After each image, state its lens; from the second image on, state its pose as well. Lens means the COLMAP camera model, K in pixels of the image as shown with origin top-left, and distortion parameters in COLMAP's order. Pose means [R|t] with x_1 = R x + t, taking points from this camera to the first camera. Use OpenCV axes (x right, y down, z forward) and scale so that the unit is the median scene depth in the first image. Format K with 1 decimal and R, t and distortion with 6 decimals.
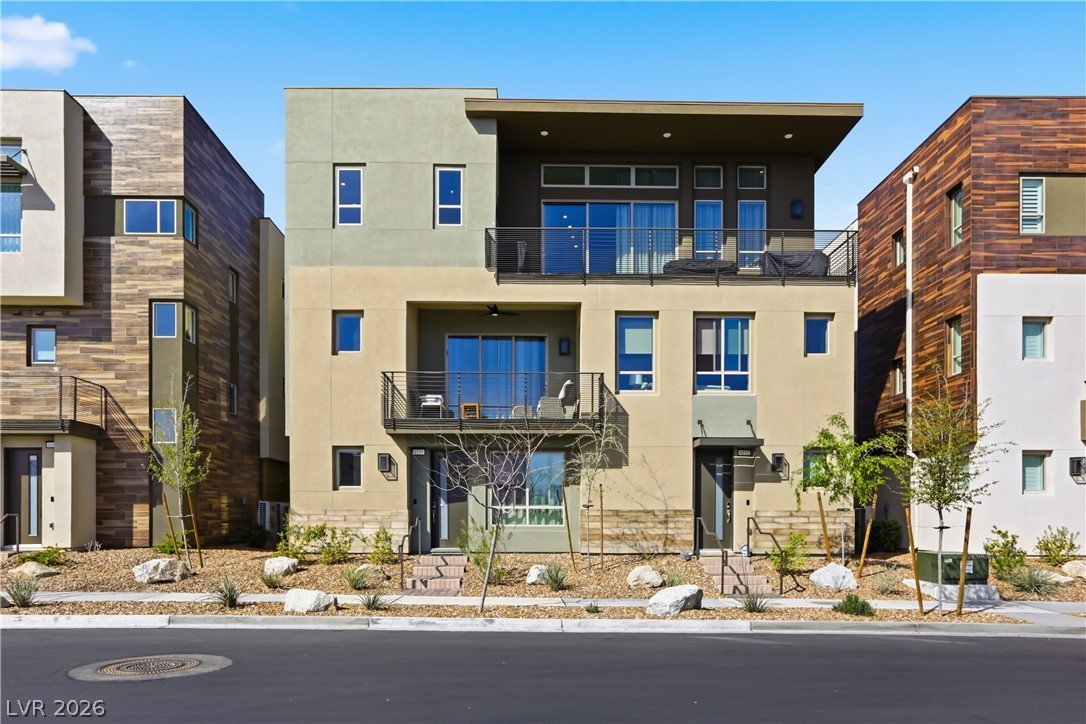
lens RADIAL K [[517.3, 0, 543.1], [0, 517.3, 377.1], [0, 0, 1]] dist [-0.002324, 0.000709]
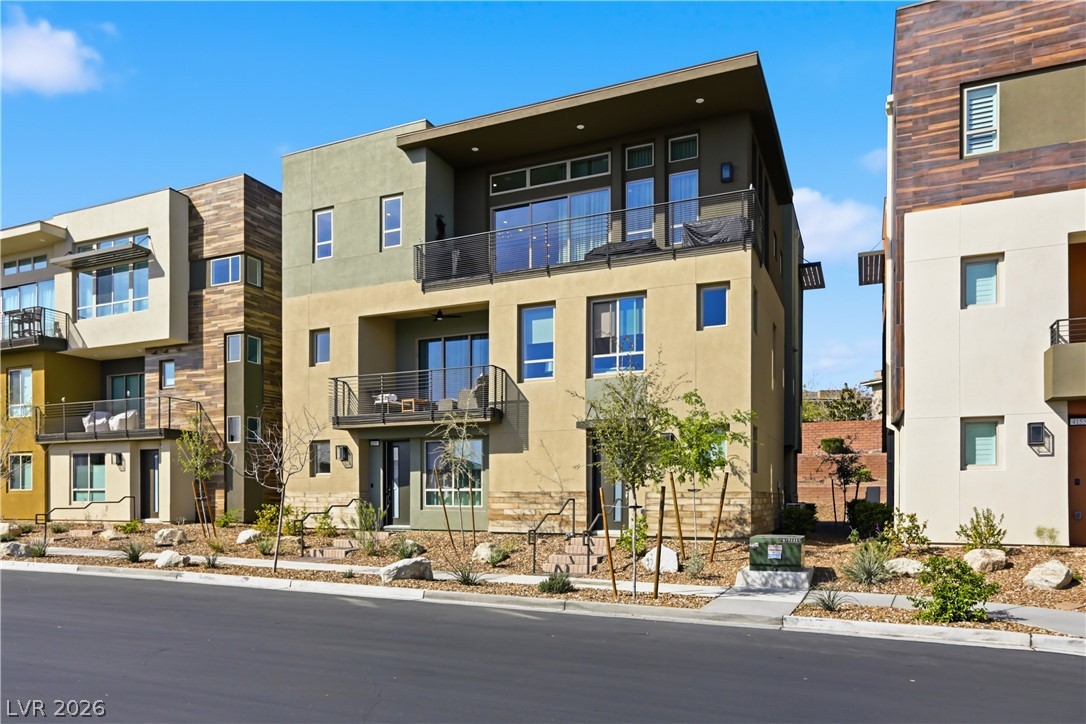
lens RADIAL K [[500.9, 0, 543.0], [0, 500.9, 362.0], [0, 0, 1]] dist [-0.003364, 0.000317]
pose [[0.951959, -0.081202, -0.295263, 0.479088], [0.078819, 0.996689, -0.019984, 0.013814], [0.295908, -0.004248, 0.955207, 0.028494]]
